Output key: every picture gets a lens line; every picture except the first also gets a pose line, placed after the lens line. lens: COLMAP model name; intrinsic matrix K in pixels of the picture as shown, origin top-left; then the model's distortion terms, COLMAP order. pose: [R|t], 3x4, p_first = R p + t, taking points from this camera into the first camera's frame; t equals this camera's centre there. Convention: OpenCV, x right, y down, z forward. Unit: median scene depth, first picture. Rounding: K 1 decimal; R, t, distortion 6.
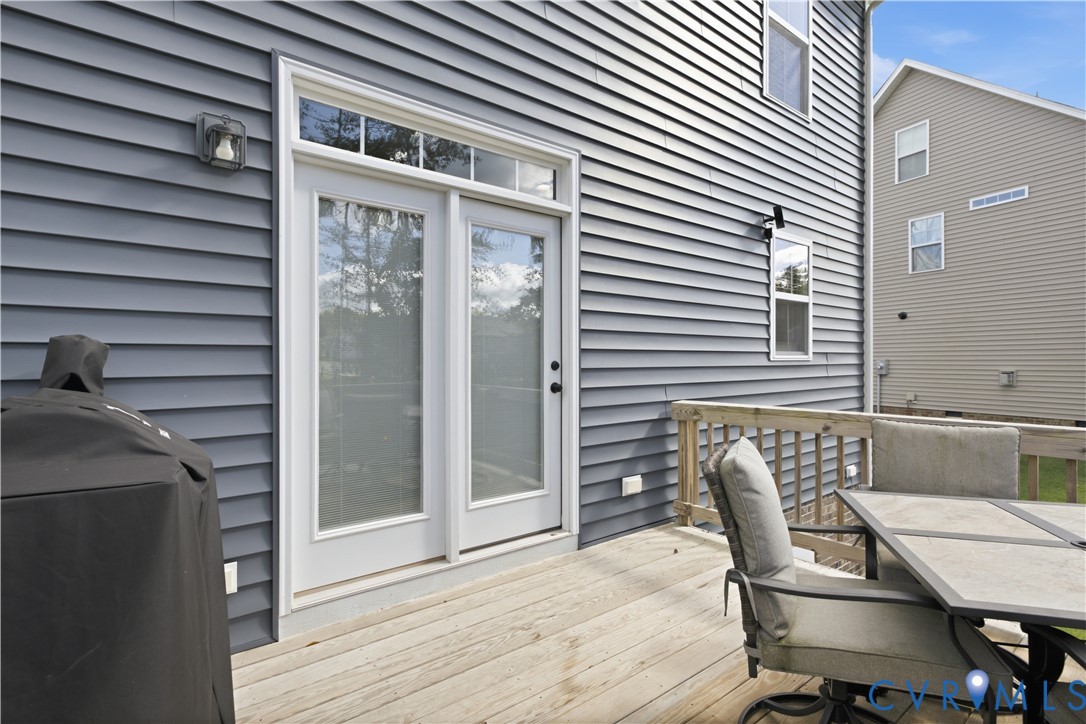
lens RADIAL K [[534.8, 0, 550.1], [0, 534.8, 358.9], [0, 0, 1]] dist [-0.002174, 0.000221]
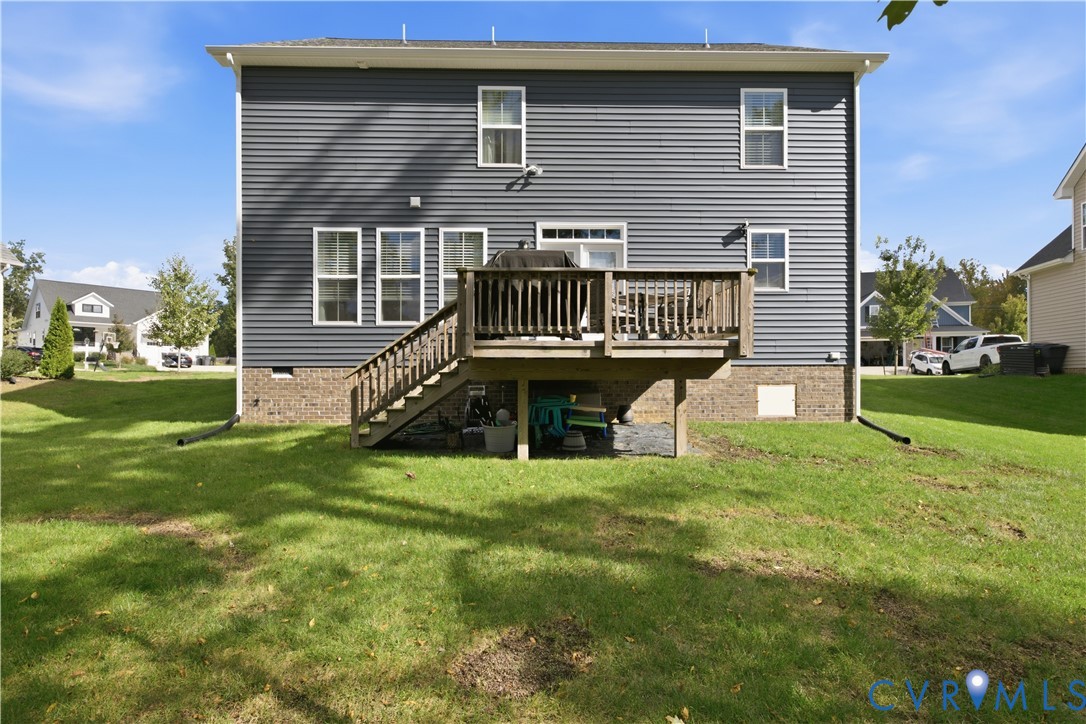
lens RADIAL K [[534.8, 0, 549.4], [0, 534.8, 369.2], [0, 0, 1]] dist [-0.002174, 0.000221]
pose [[0.789376, -0.005523, -0.613885, 0.998359], [0.001024, 0.999970, -0.007681, 0.299128], [0.613909, 0.005435, 0.789358, -1.057544]]
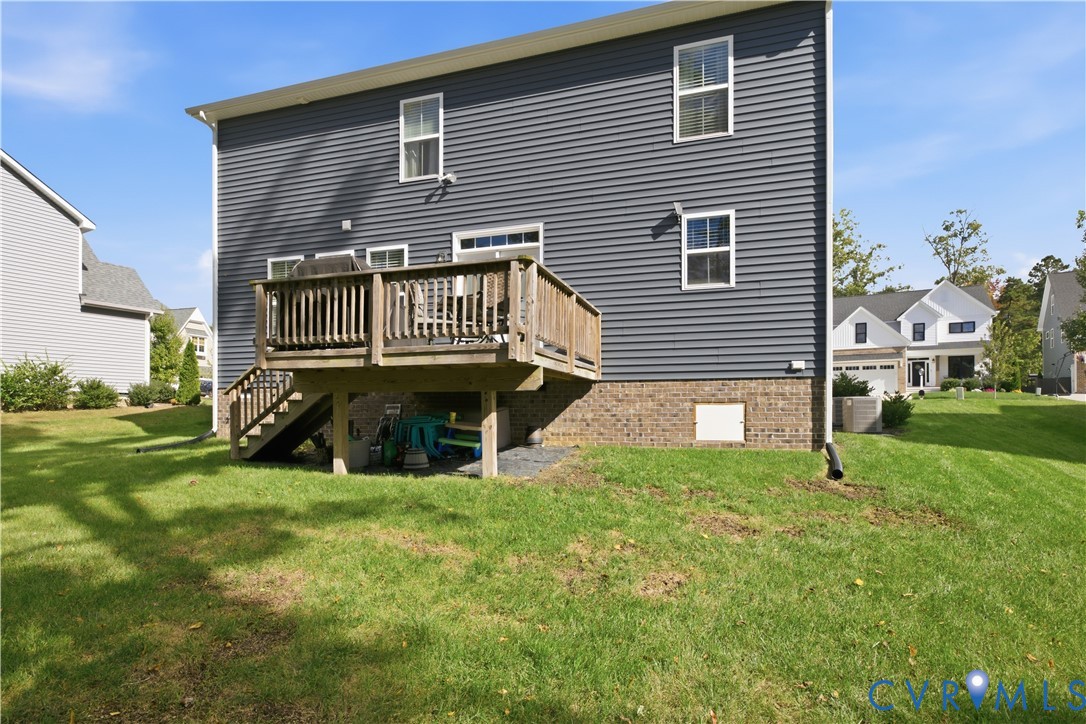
lens RADIAL K [[555.4, 0, 542.9], [0, 555.4, 403.0], [0, 0, 1]] dist [-0.003714, 0.000423]
pose [[0.547236, -0.006545, -0.836953, 1.541263], [0.001902, 0.999977, -0.006576, 0.351469], [0.836976, 0.002007, 0.547235, -0.347164]]
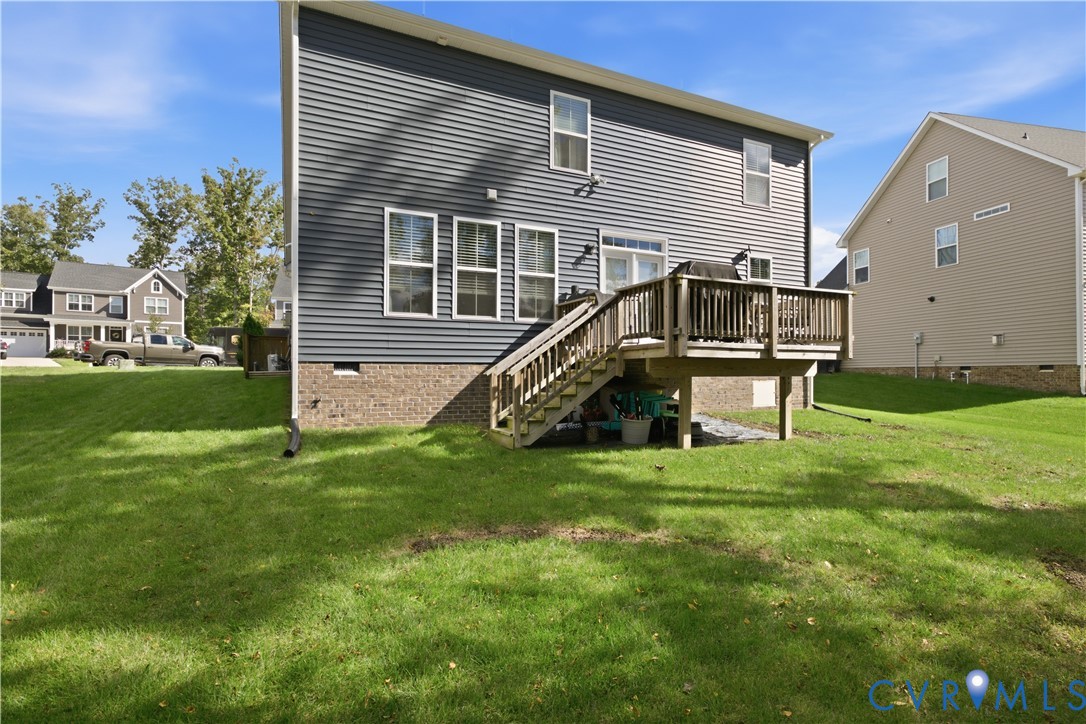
lens RADIAL K [[534.8, 0, 539.5], [0, 534.8, 362.3], [0, 0, 1]] dist [-0.002174, 0.000221]
pose [[0.971175, 0.000072, -0.238366, 0.044071], [-0.003375, 0.999904, -0.013449, 0.295574], [0.238342, 0.013866, 0.971082, -1.613463]]
